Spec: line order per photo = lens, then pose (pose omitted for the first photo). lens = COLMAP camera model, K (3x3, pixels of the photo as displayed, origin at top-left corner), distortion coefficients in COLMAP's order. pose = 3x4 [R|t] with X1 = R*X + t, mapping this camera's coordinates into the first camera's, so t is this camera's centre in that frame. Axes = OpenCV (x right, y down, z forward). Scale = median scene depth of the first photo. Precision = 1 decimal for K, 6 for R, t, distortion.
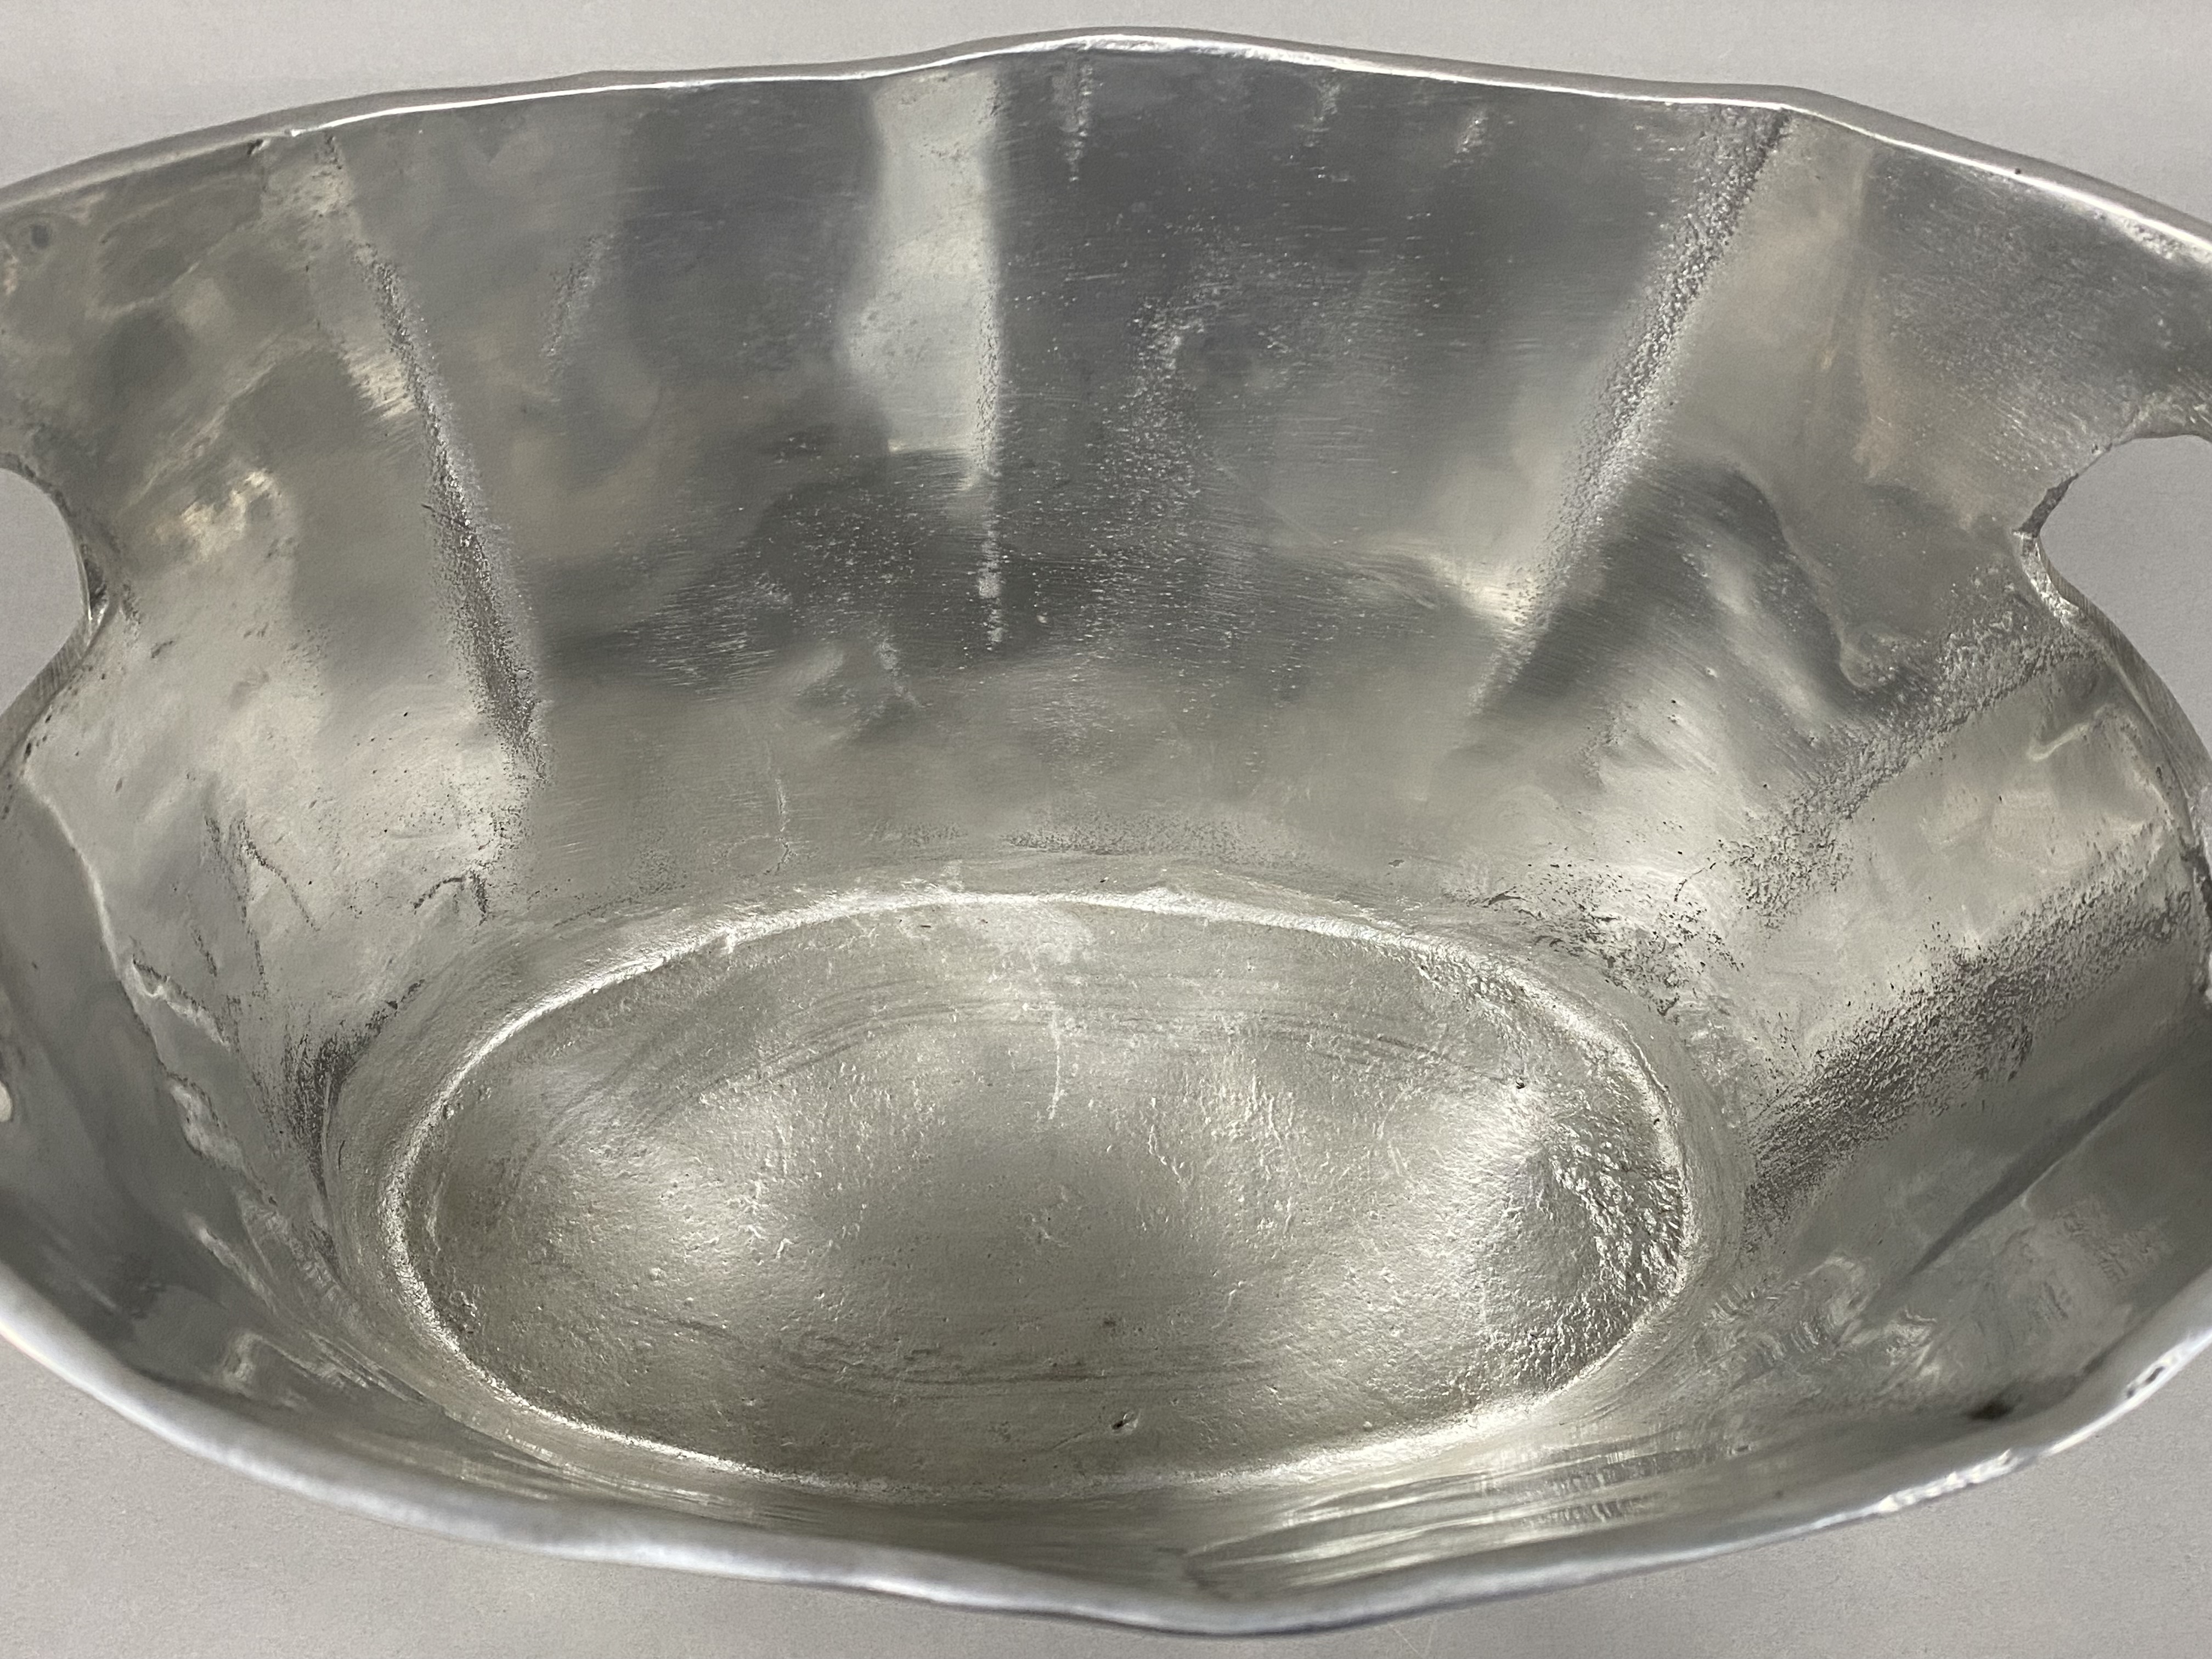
lens RADIAL K [[2285.5, 0, 1106.0], [0, 2285.5, 829.5], [0, 0, 1]] dist [0.055136, -0.377468]
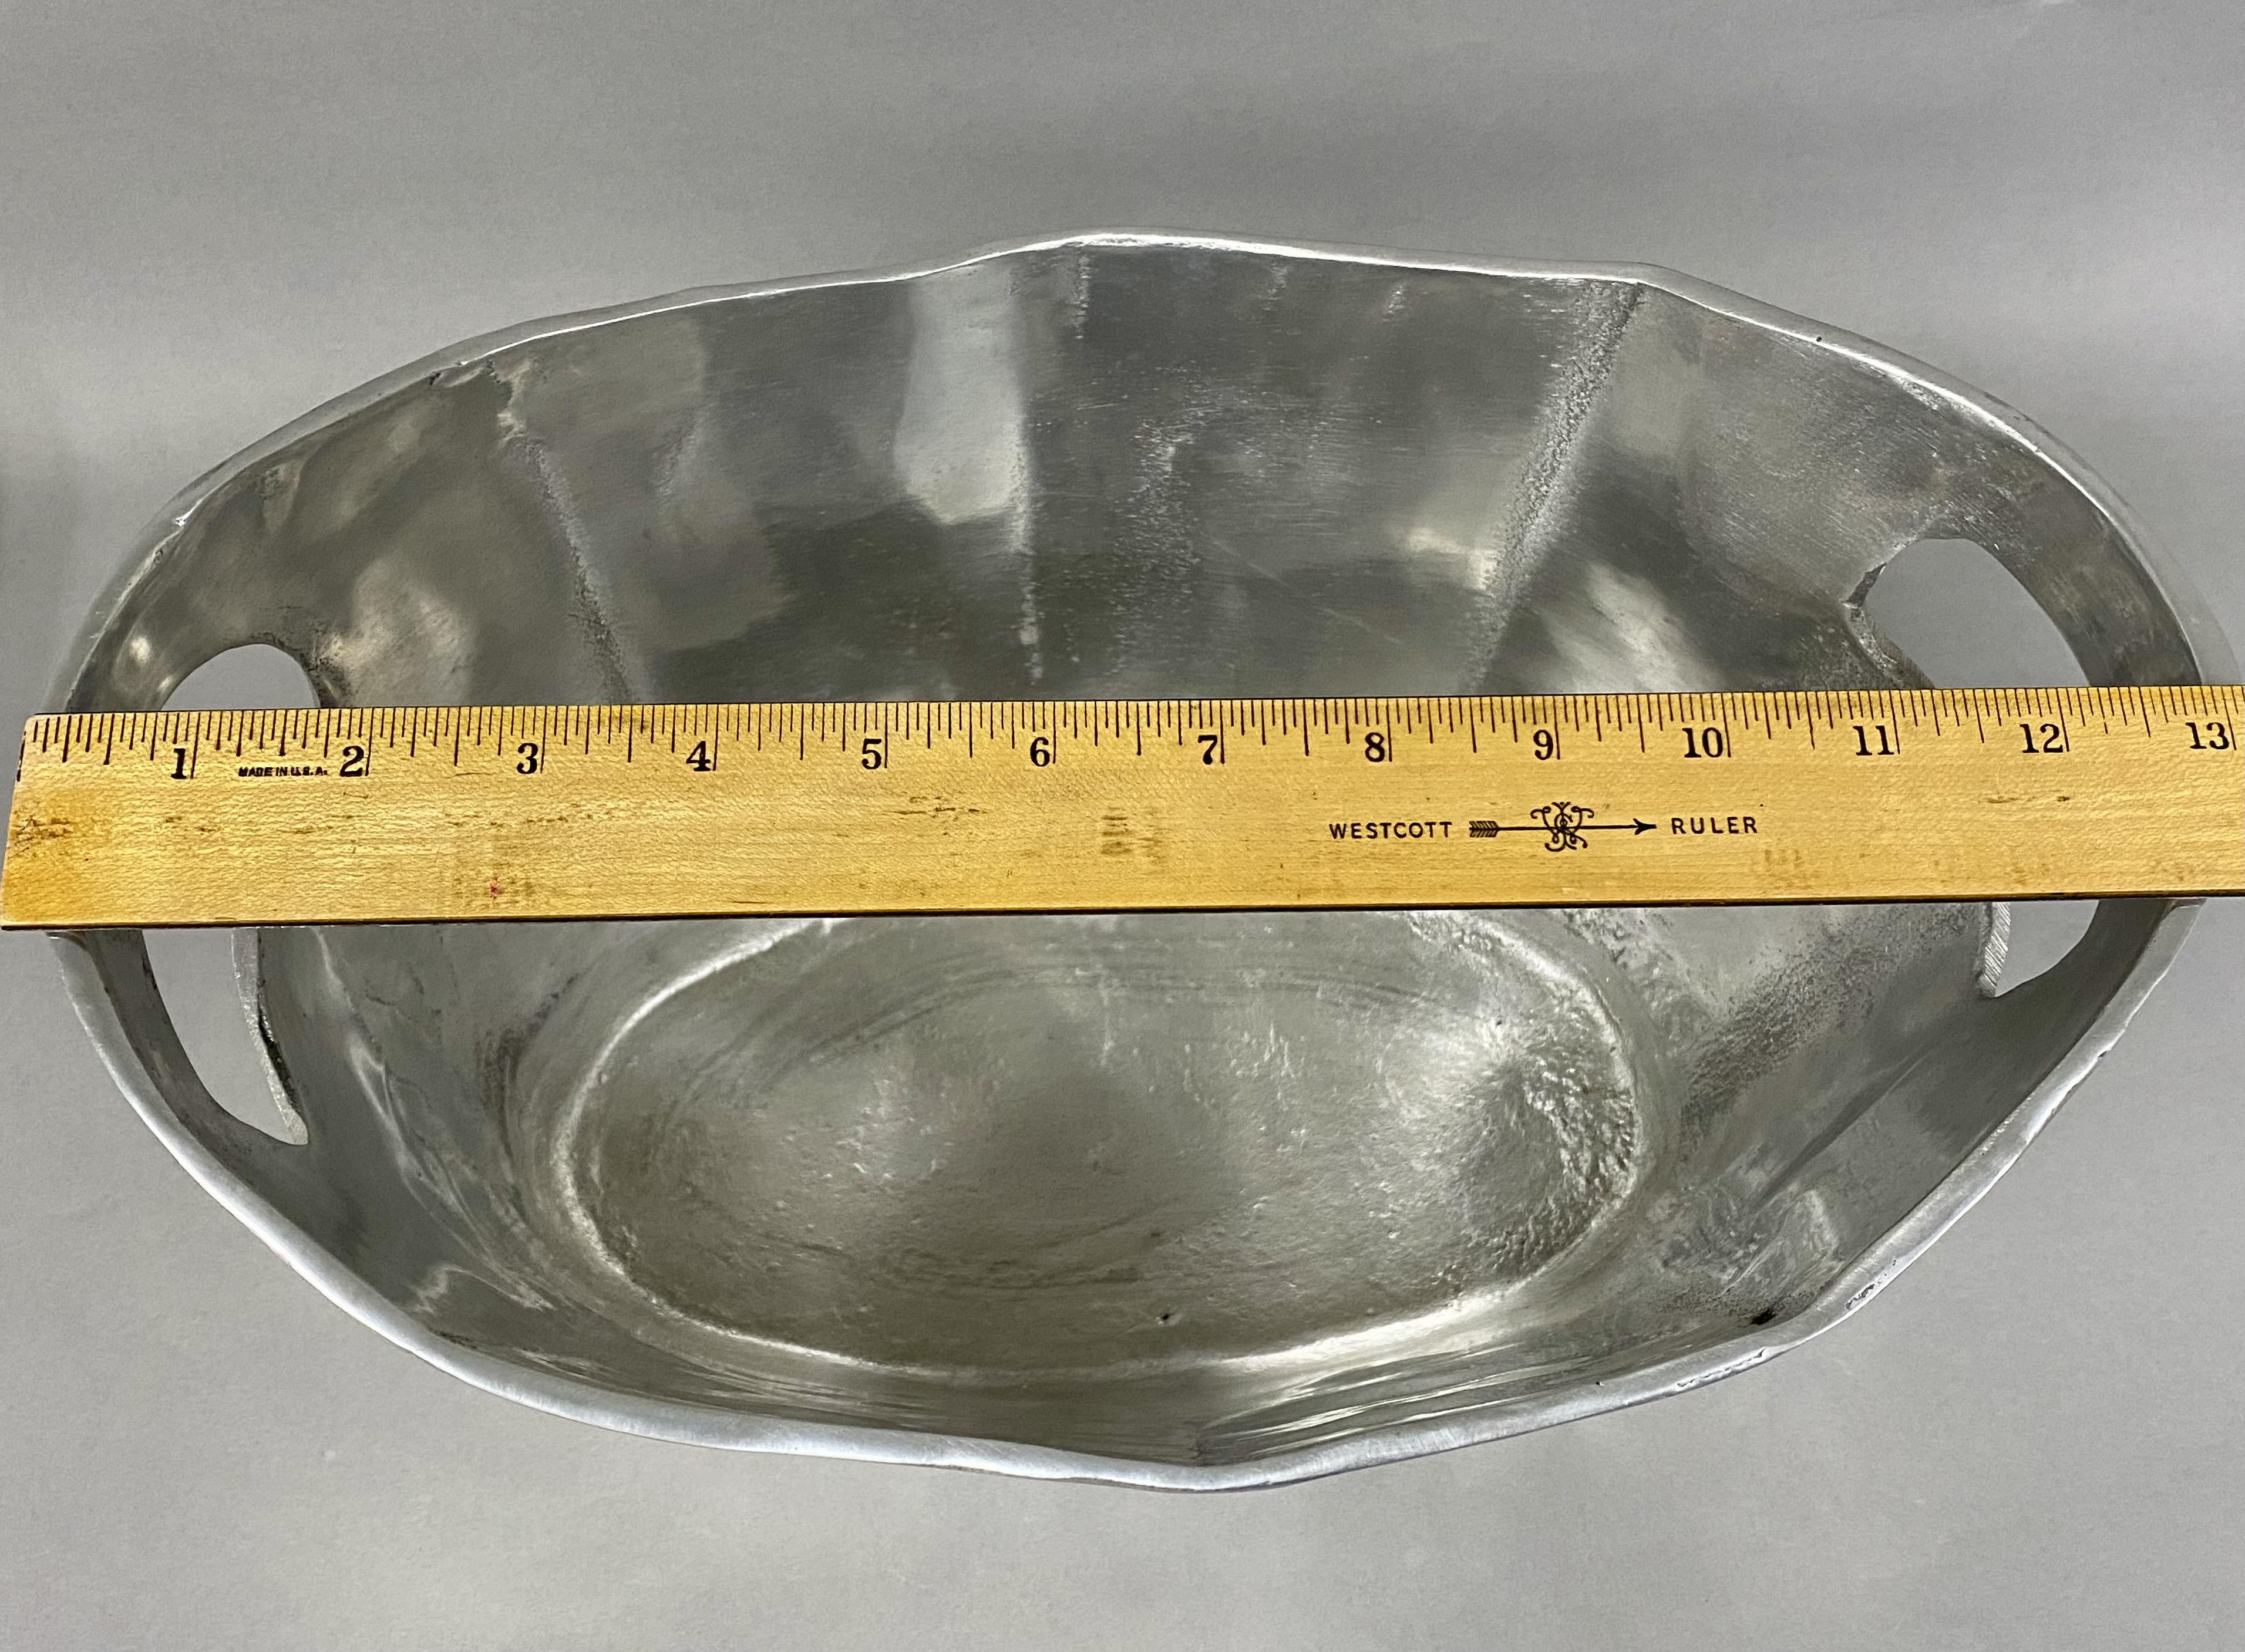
lens RADIAL K [[2345.7, 0, 1122.5], [0, 2345.7, 826.0], [0, 0, 1]] dist [0.014878, -0.266933]
pose [[0.998789, -0.037081, -0.032342, 0.032254], [0.039154, 0.997051, 0.065995, -0.082667], [0.029799, -0.067181, 0.997296, -0.223559]]
